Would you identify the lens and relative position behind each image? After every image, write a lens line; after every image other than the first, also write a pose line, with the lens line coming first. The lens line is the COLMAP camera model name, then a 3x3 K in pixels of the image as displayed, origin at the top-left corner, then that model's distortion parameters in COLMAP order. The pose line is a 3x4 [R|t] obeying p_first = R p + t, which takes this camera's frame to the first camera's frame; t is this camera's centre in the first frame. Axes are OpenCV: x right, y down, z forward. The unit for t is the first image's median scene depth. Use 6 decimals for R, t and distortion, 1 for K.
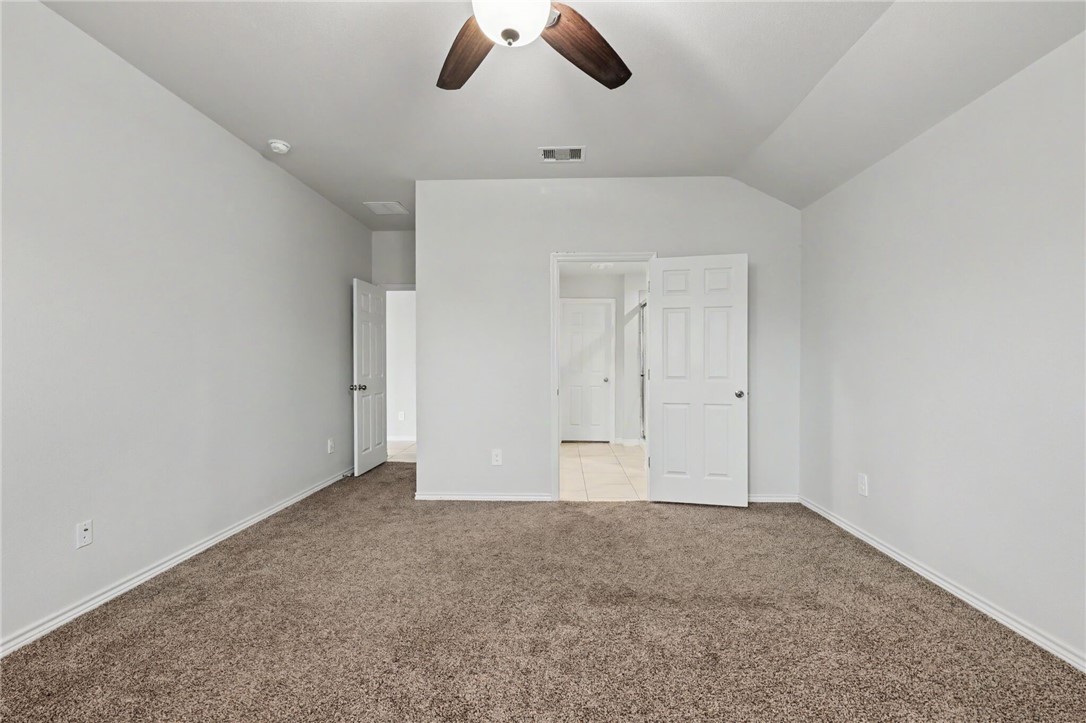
lens RADIAL K [[484.7, 0, 542.6], [0, 484.7, 363.7], [0, 0, 1]] dist [0.005510, -0.000535]
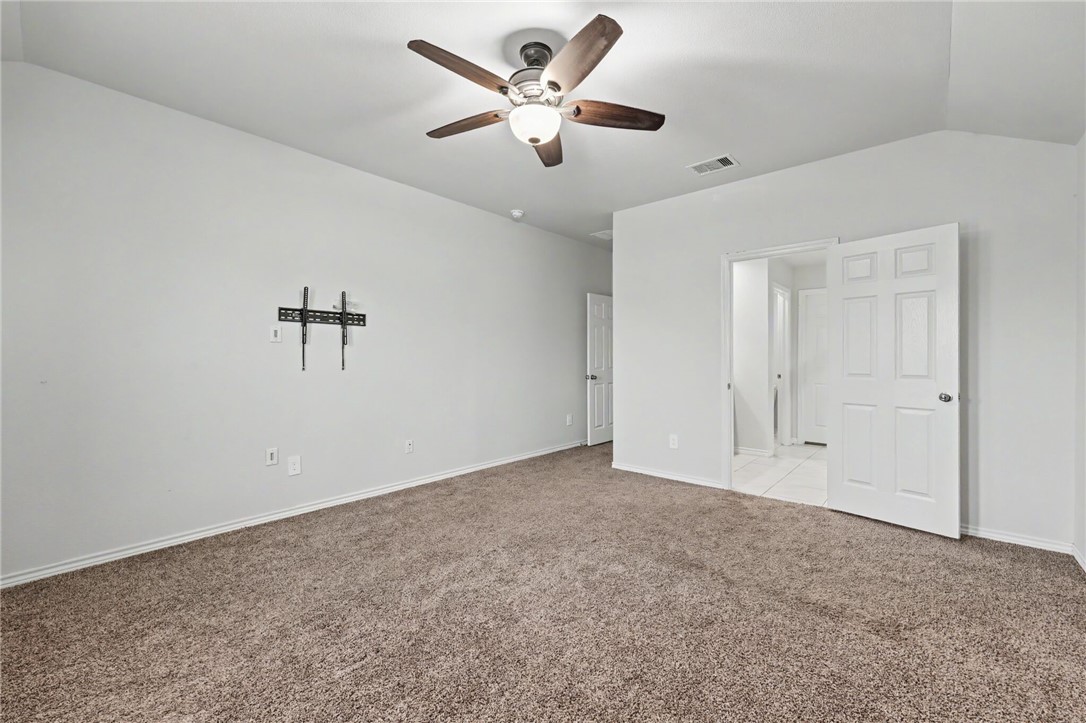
lens RADIAL K [[484.7, 0, 551.2], [0, 484.7, 357.4], [0, 0, 1]] dist [0.005510, -0.000535]
pose [[0.751719, 0.000272, -0.659483, 0.455828], [-0.002550, 0.999994, -0.002494, -0.000245], [0.659479, 0.003556, 0.751715, -0.044970]]
